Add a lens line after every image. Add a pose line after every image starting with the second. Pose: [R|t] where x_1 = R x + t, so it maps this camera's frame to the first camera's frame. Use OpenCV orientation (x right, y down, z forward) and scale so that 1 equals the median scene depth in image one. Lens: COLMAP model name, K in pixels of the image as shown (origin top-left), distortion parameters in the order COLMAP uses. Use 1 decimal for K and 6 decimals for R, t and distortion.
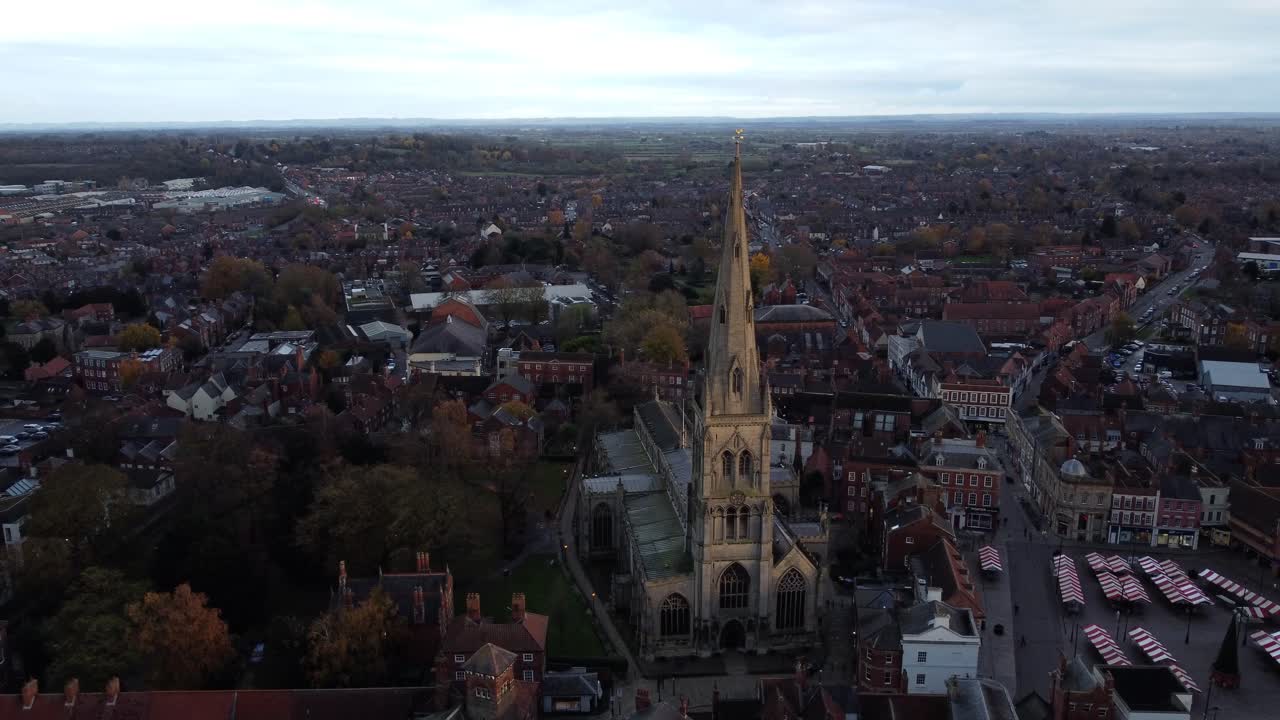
lens RADIAL K [[1004.8, 0, 640.0], [0, 1004.8, 360.0], [0, 0, 1]] dist [0.003538, -0.010536]
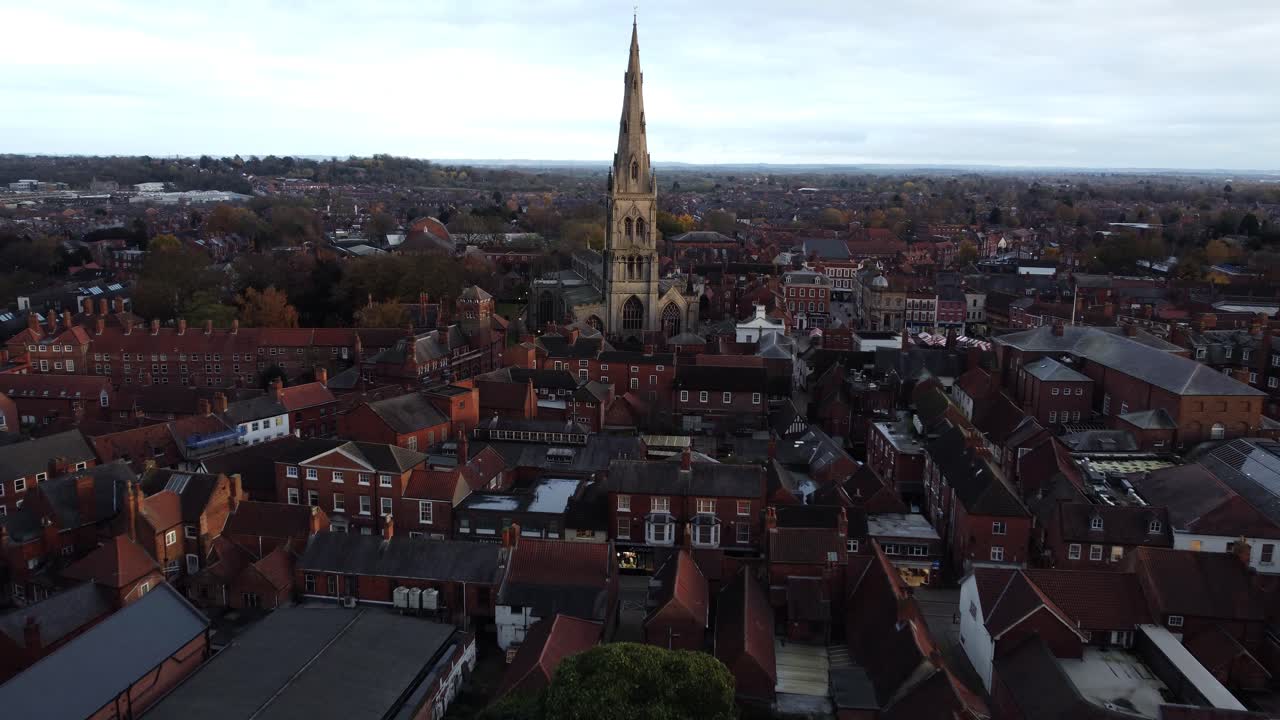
lens RADIAL K [[1004.8, 0, 640.0], [0, 1004.8, 360.0], [0, 0, 1]] dist [0.003538, -0.010536]
pose [[0.998733, 0.011903, 0.048899, 0.026281], [-0.009751, 0.998983, -0.044018, 0.300859], [-0.049373, 0.043486, 0.997833, -0.417805]]
